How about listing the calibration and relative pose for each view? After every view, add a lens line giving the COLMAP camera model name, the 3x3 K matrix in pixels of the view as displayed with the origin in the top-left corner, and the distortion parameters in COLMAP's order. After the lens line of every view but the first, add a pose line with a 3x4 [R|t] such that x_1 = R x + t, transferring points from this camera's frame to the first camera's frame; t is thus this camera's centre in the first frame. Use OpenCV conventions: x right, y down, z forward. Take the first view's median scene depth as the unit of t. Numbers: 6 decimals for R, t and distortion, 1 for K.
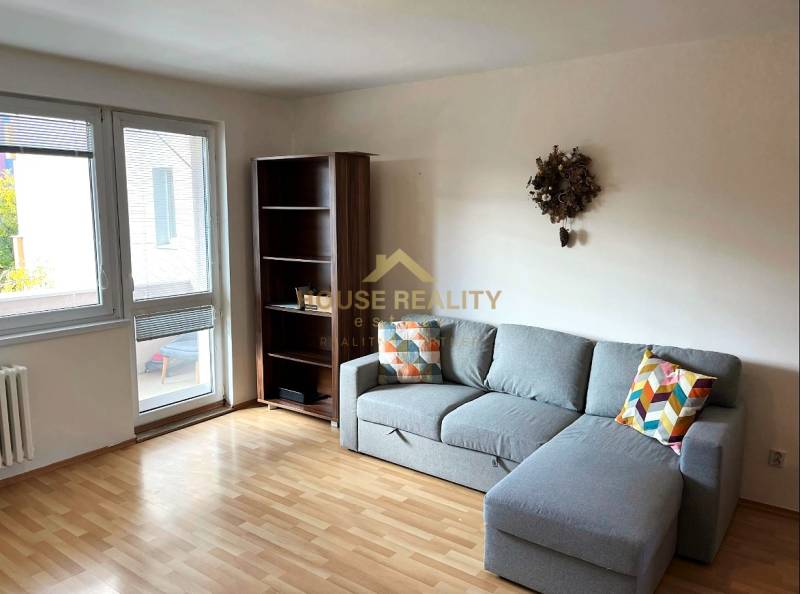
lens RADIAL K [[602.0, 0, 400.0], [0, 602.0, 297.0], [0, 0, 1]] dist [0.001791, 0.000363]
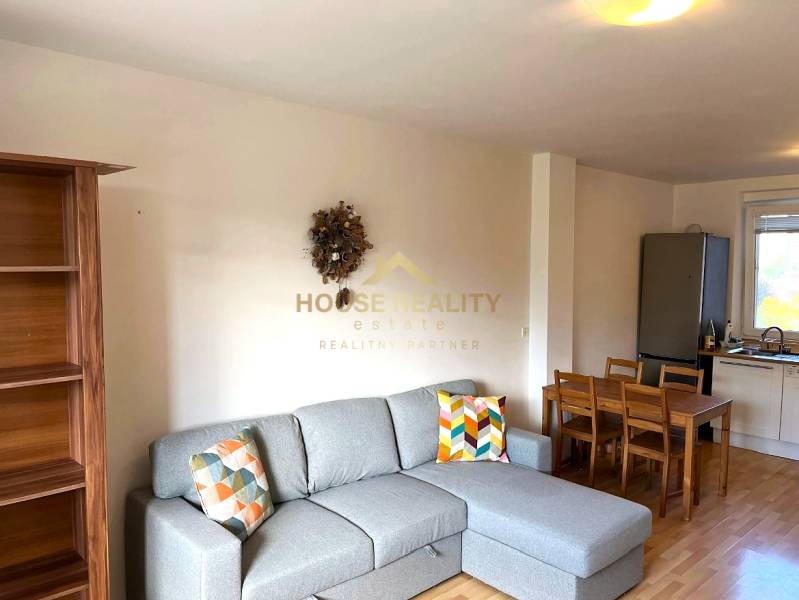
lens RADIAL K [[612.4, 0, 399.5], [0, 612.4, 300.0], [0, 0, 1]] dist [0.059508, -0.130200]
pose [[0.199501, -0.068038, 0.977533, -0.656734], [0.137654, 0.989640, 0.040787, -0.126452], [-0.970181, 0.126425, 0.206799, 0.737453]]
